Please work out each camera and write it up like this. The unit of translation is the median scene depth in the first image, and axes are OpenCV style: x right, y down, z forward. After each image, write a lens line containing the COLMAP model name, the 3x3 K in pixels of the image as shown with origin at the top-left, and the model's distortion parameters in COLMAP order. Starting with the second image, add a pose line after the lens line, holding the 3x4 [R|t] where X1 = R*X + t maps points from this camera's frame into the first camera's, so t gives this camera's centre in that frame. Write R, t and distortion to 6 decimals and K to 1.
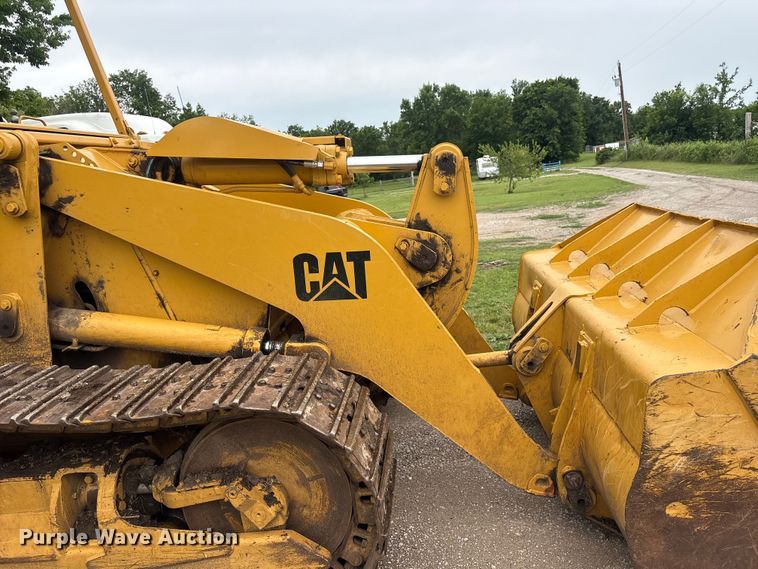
lens RADIAL K [[574.5, 0, 380.0], [0, 574.5, 278.6], [0, 0, 1]] dist [0.061813, -0.078124]
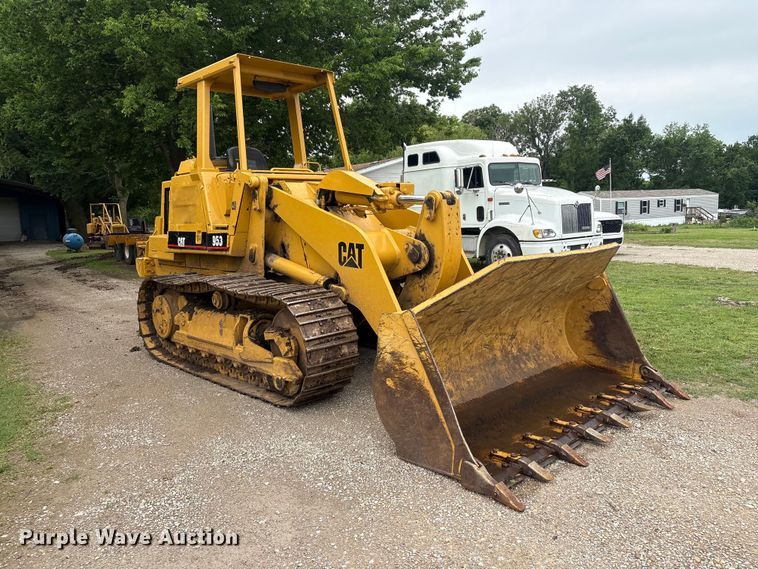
lens RADIAL K [[574.5, 0, 384.2], [0, 574.5, 277.3], [0, 0, 1]] dist [0.061813, -0.078124]
pose [[0.749633, 0.162818, -0.641514, 1.107653], [-0.172987, 0.983776, 0.047543, -0.036384], [0.638847, 0.075334, 0.765637, -0.374429]]
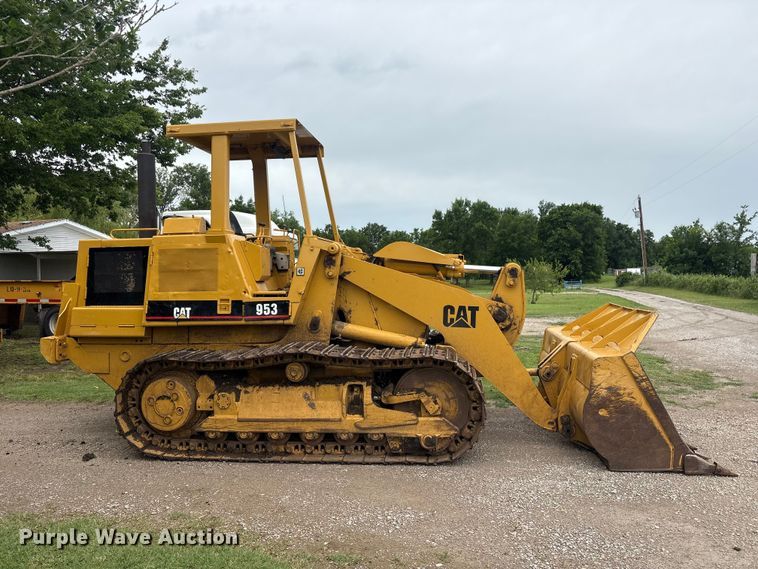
lens RADIAL K [[574.5, 0, 377.6], [0, 574.5, 284.7], [0, 0, 1]] dist [0.061813, -0.078124]
pose [[0.994529, 0.095403, -0.042552, -0.276186], [-0.101025, 0.982026, -0.159433, 0.226726], [0.026577, 0.162859, 0.986291, -1.063542]]
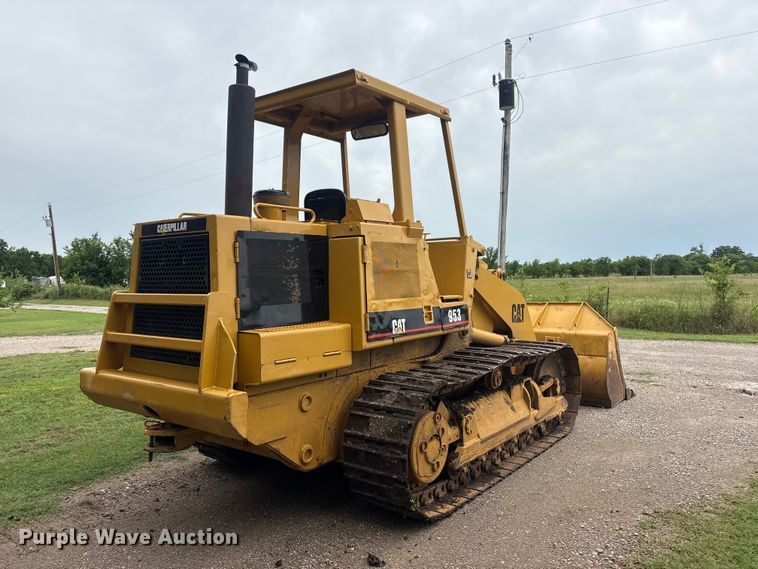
lens RADIAL K [[574.5, 0, 374.9], [0, 574.5, 280.6], [0, 0, 1]] dist [0.061813, -0.078124]
pose [[0.544688, 0.094499, 0.833298, -2.288027], [0.109978, 0.977001, -0.182683, 0.223784], [-0.831396, 0.191150, 0.521768, 0.121084]]
